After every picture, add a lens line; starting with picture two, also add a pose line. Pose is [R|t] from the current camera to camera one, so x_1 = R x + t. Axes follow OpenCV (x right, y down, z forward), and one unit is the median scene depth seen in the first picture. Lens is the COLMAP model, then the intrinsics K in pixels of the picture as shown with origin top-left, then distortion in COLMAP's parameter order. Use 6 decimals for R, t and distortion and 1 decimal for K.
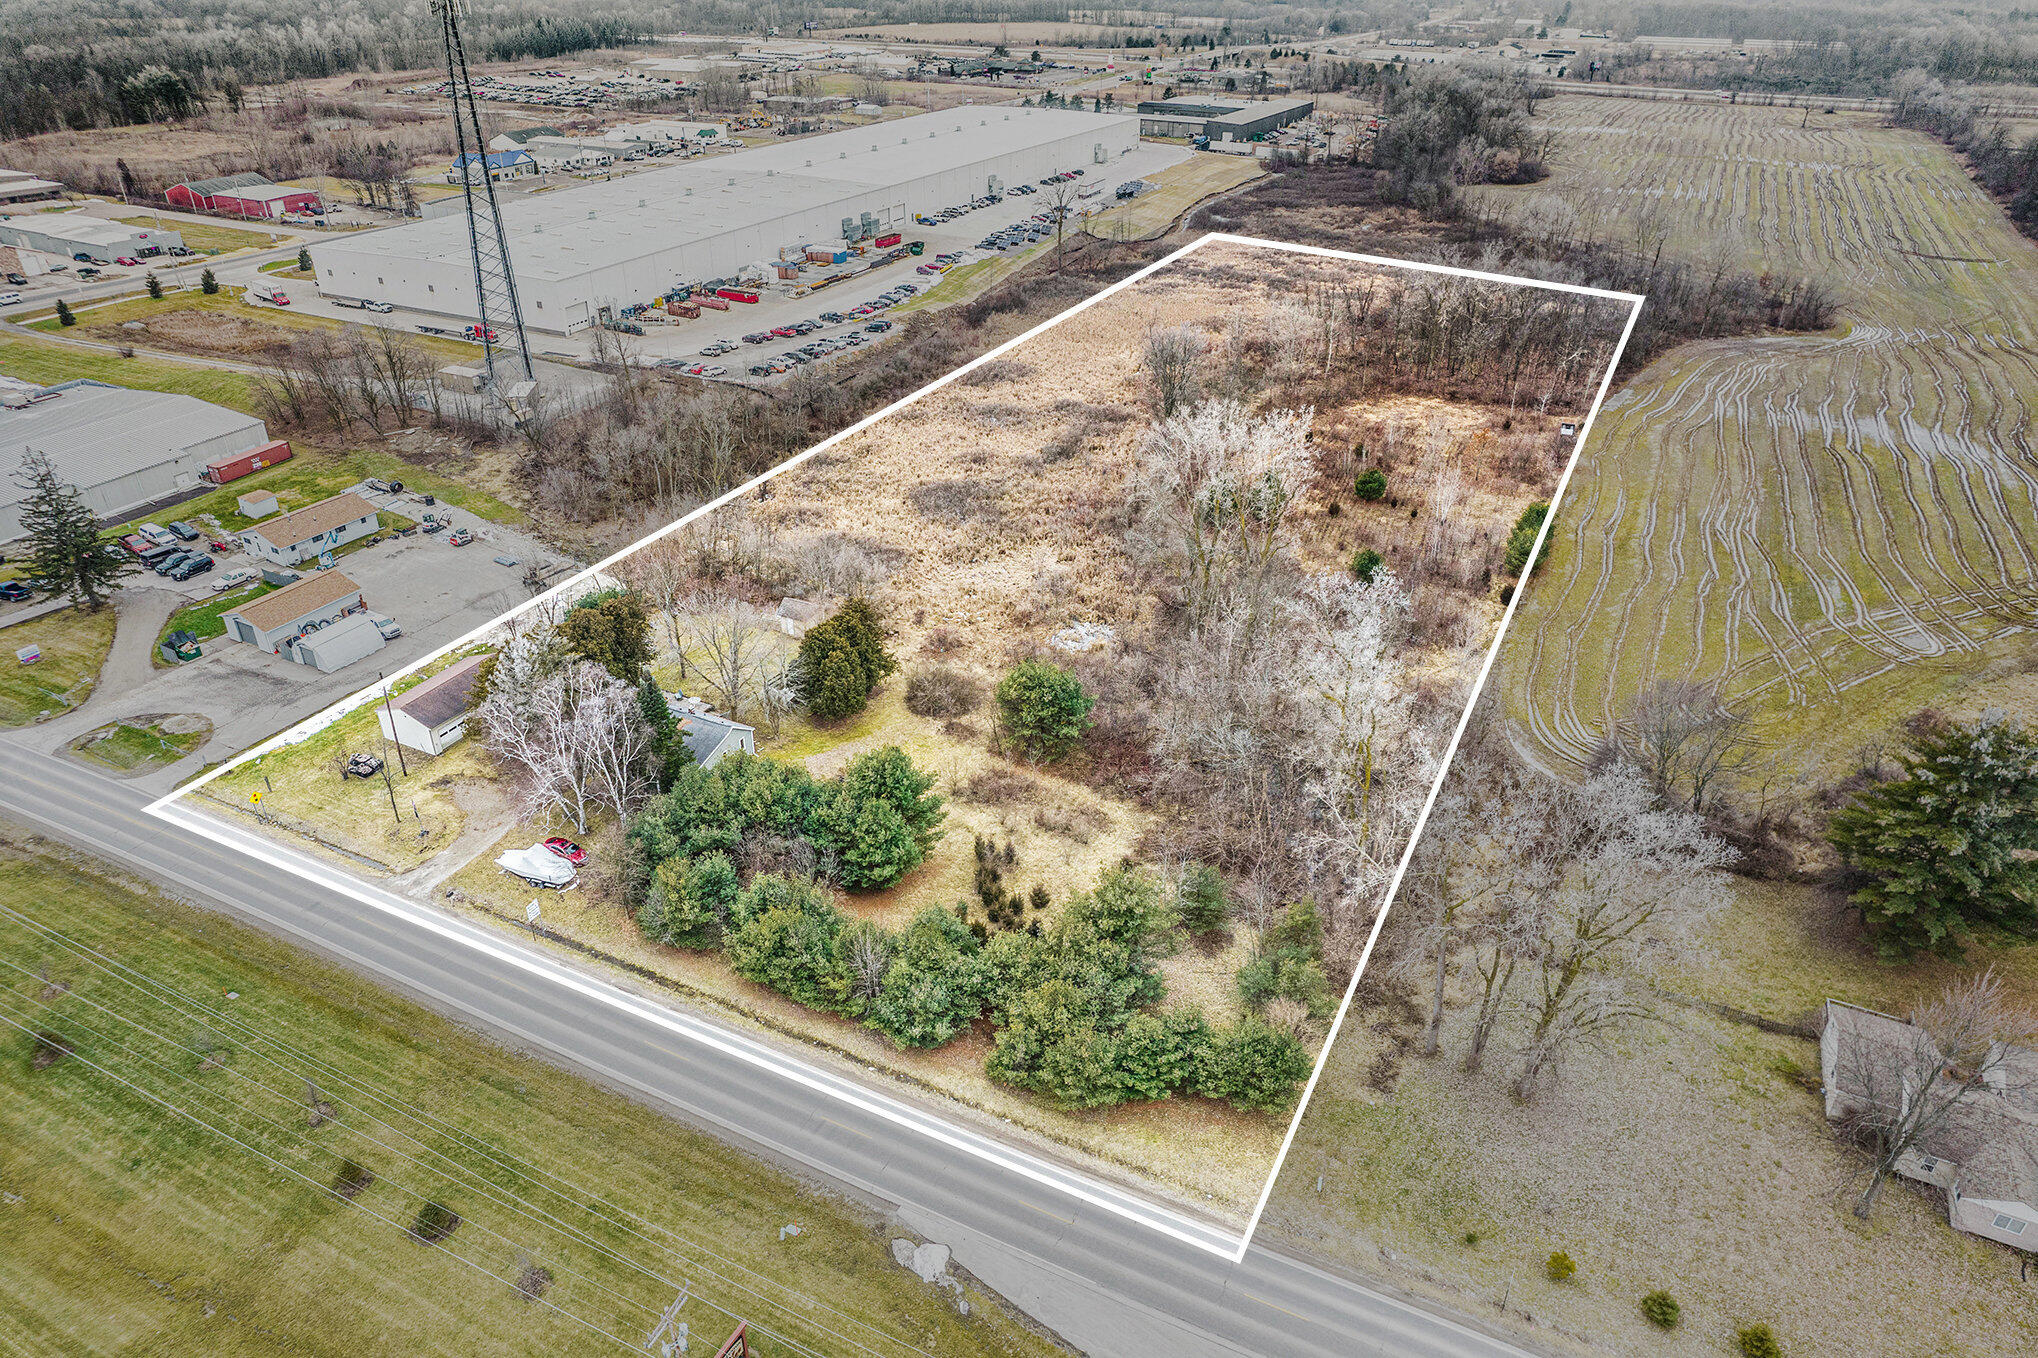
lens RADIAL K [[1312.5, 0, 1023.8], [0, 1312.5, 678.4], [0, 0, 1]] dist [-0.080043, 0.074908]
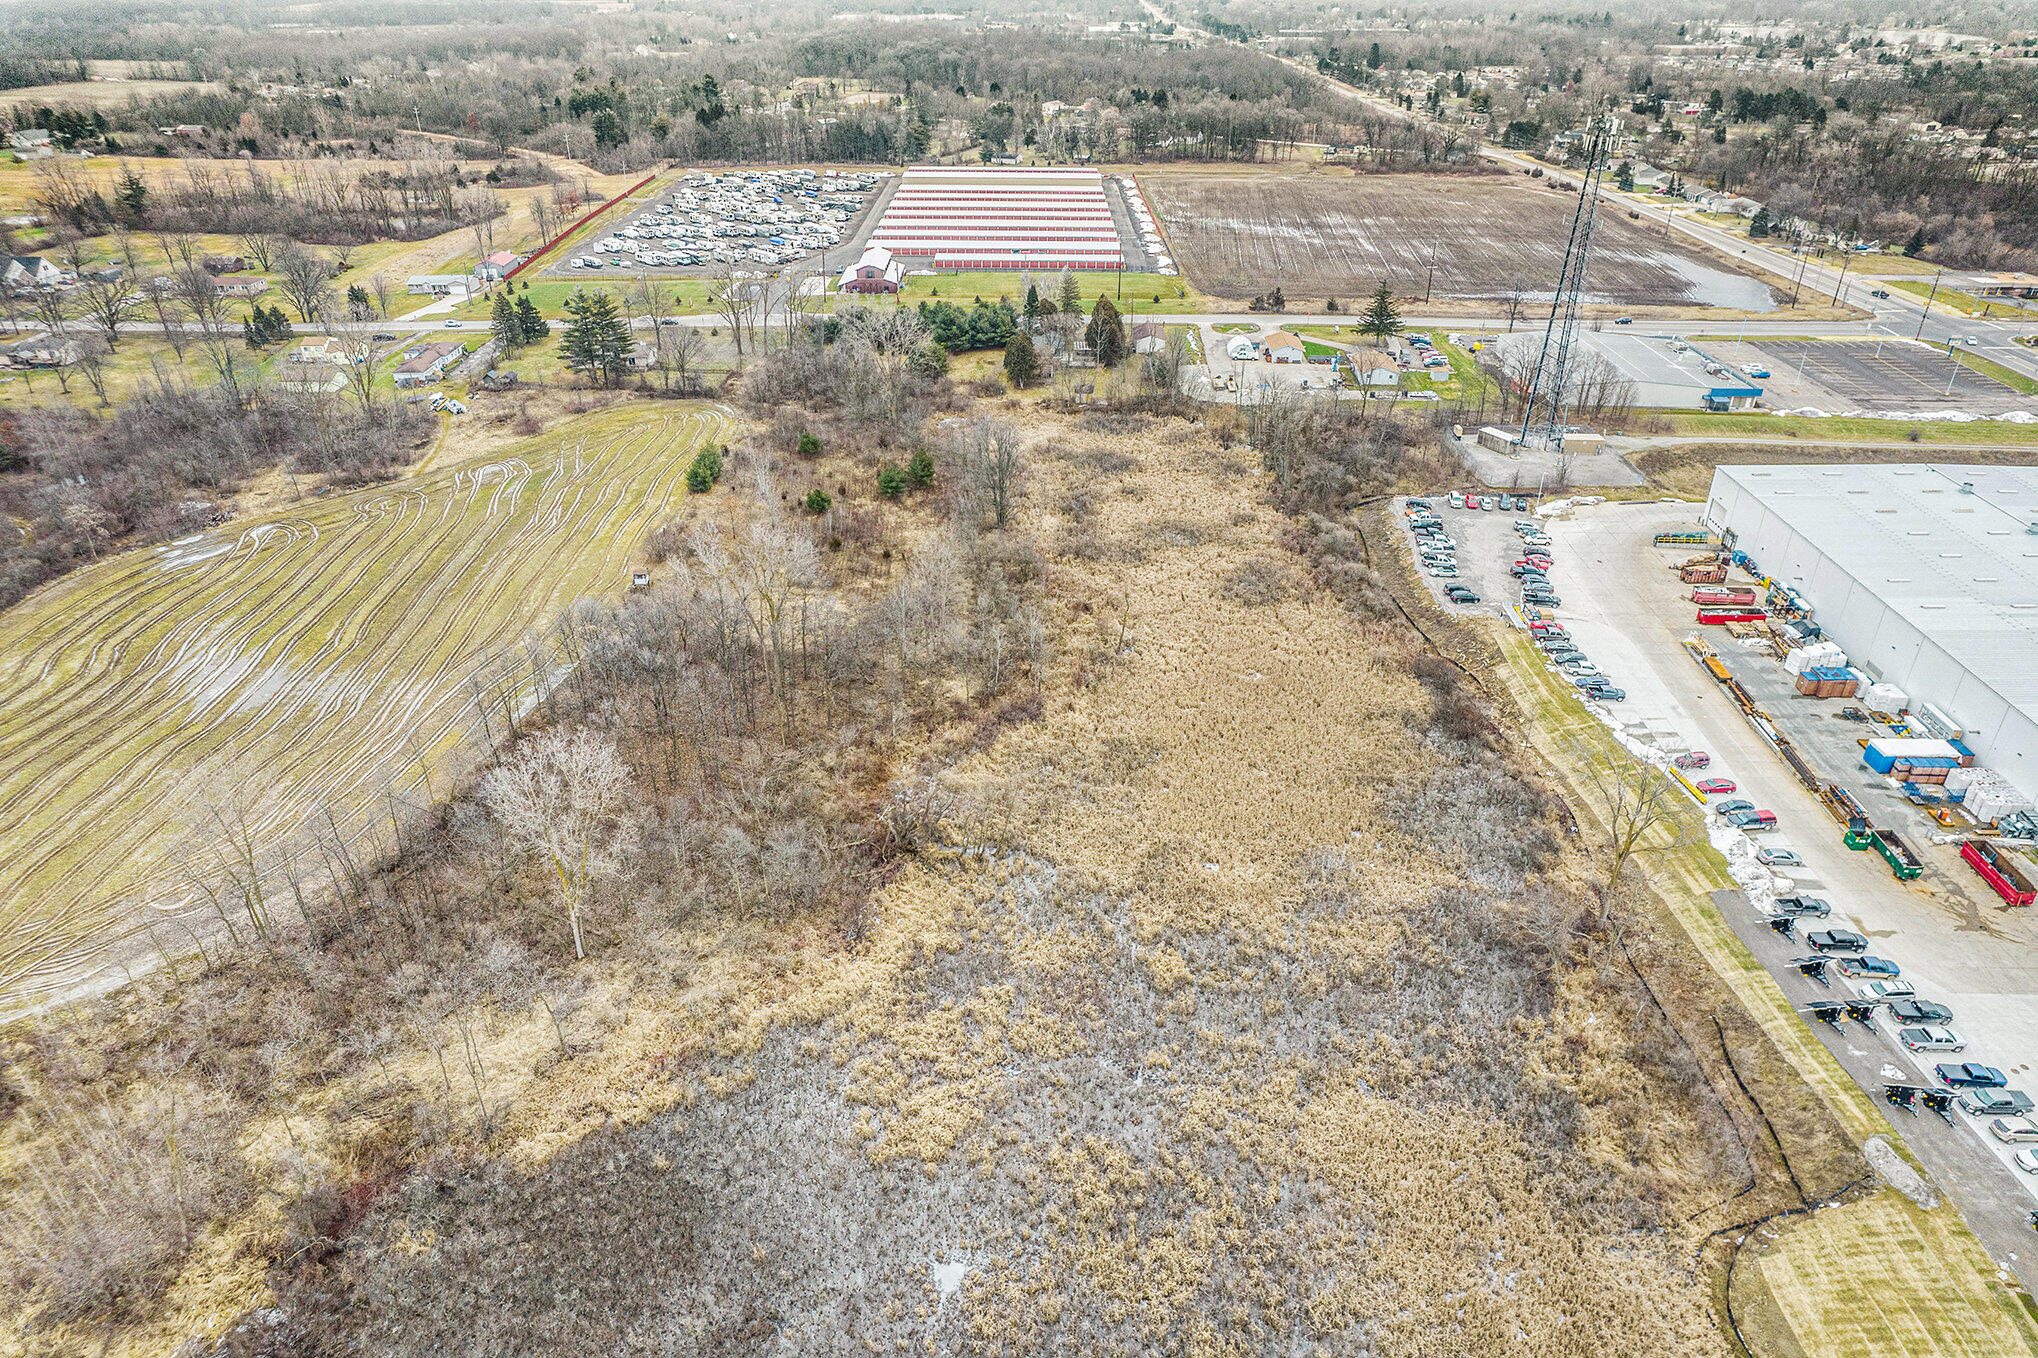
lens RADIAL K [[1312.5, 0, 1023.8], [0, 1312.5, 678.4], [0, 0, 1]] dist [-0.080043, 0.074908]
pose [[-0.902315, 0.208707, -0.377185, 0.524612], [-0.220791, 0.527749, 0.820202, -0.997920], [0.370241, 0.823360, -0.430116, 1.533960]]
